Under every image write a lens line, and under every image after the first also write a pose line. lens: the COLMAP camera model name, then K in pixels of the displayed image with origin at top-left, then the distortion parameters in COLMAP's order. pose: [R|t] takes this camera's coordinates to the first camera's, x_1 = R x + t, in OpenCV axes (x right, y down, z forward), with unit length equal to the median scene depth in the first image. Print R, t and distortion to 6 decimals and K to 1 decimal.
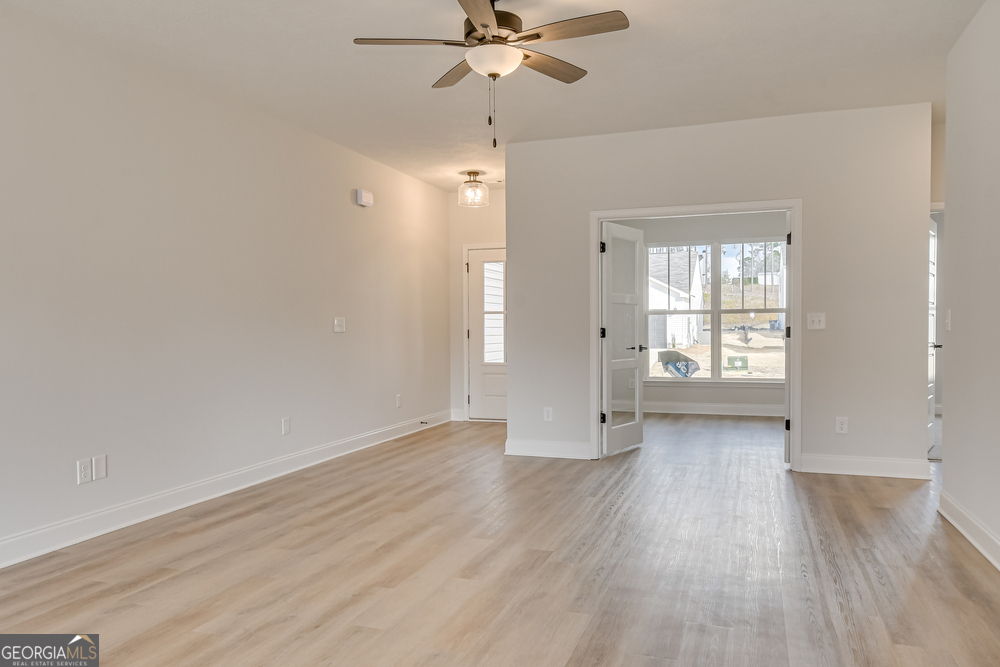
lens RADIAL K [[740.1, 0, 491.9], [0, 740.1, 333.2], [0, 0, 1]] dist [0.031609, -0.000320]
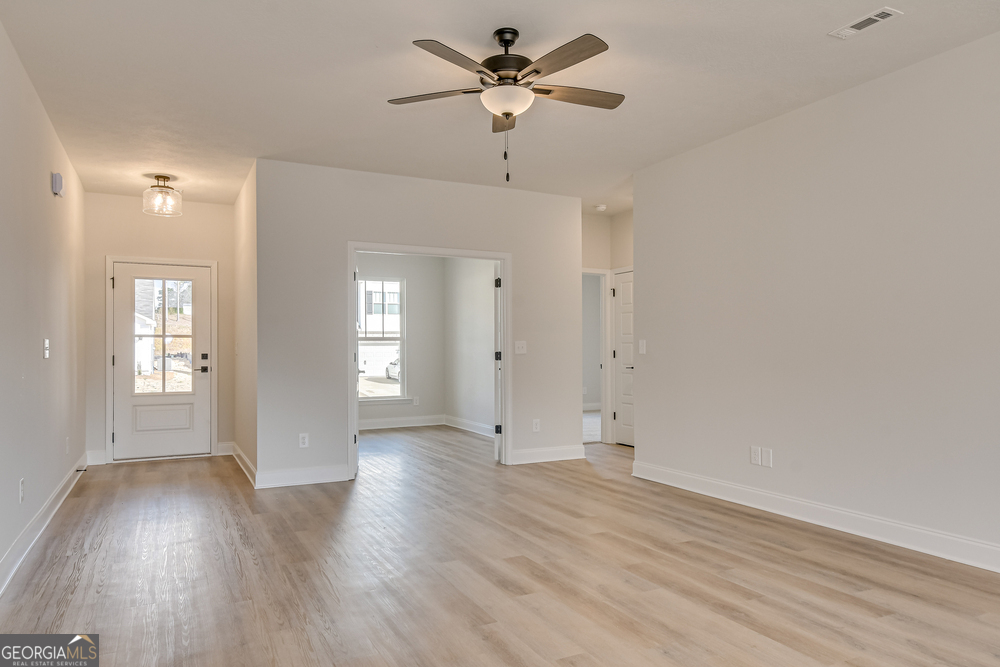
lens RADIAL K [[664.4, 0, 490.2], [0, 664.4, 339.1], [0, 0, 1]] dist [0.039887, -0.004089]
pose [[0.692489, 0.014880, 0.721275, -0.328312], [0.007332, 0.999590, -0.027660, 0.000958], [-0.721391, 0.024442, 0.692096, 0.171079]]
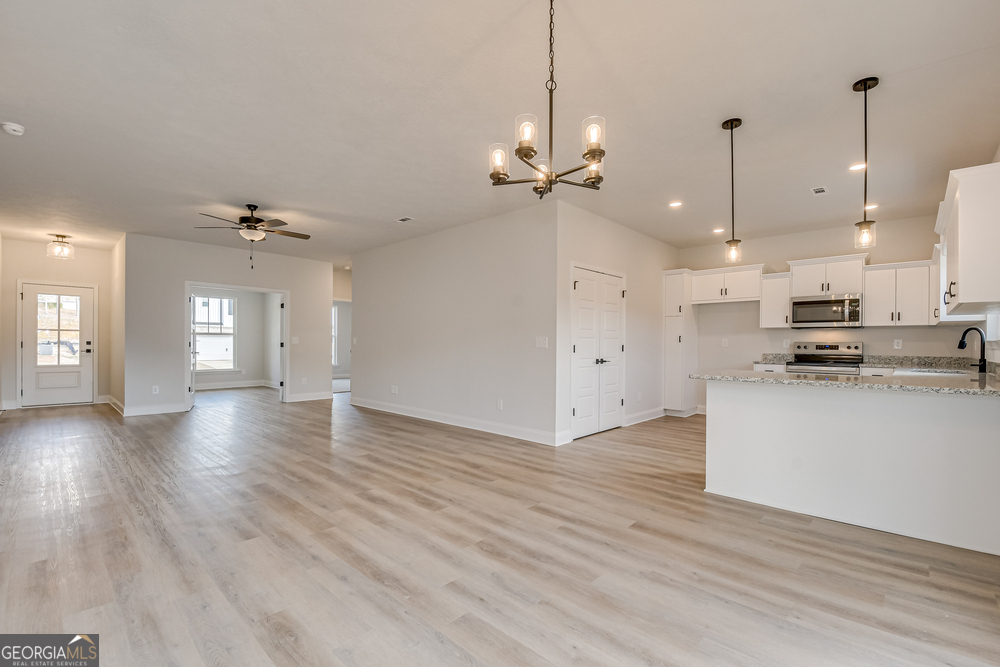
lens RADIAL K [[449.4, 0, 498.8], [0, 449.4, 341.8], [0, 0, 1]] dist [-0.006367, -0.006347]
pose [[0.404720, 0.012076, 0.914361, -0.478332], [-0.001934, 0.999922, -0.012349, 0.004483], [-0.914439, 0.003230, 0.404711, -0.157053]]
